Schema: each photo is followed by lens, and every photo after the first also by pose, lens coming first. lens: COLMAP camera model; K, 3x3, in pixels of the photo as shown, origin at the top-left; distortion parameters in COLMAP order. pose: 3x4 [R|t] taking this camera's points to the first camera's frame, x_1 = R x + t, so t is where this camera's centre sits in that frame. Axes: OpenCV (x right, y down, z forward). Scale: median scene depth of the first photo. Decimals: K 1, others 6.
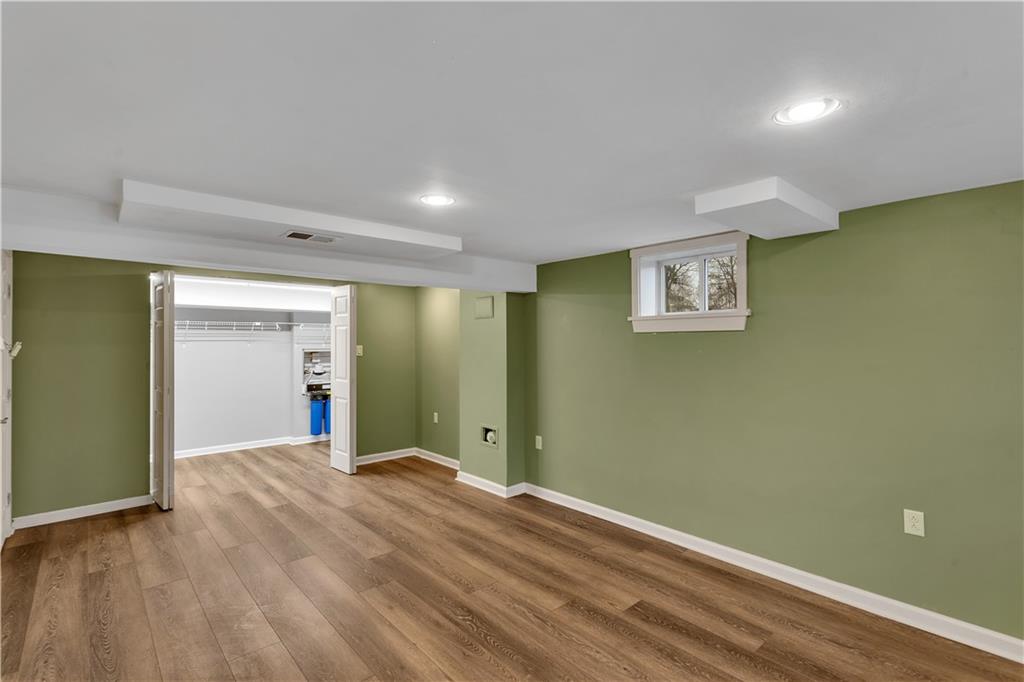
lens RADIAL K [[478.3, 0, 504.4], [0, 478.3, 341.8], [0, 0, 1]] dist [-0.000169, -0.001012]
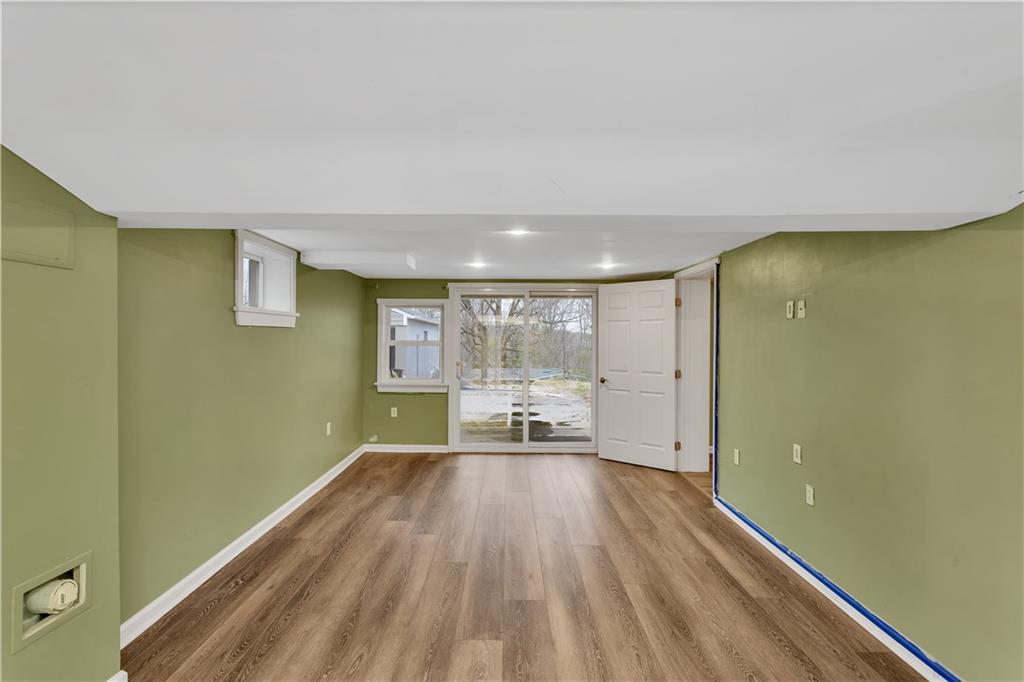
lens RADIAL K [[478.3, 0, 507.0], [0, 478.3, 338.5], [0, 0, 1]] dist [-0.000169, -0.001012]
pose [[-0.747870, -0.005055, 0.663826, -0.757129], [-0.004614, 0.999986, 0.002416, 0.000847], [-0.663830, -0.001255, -0.747883, 1.520300]]
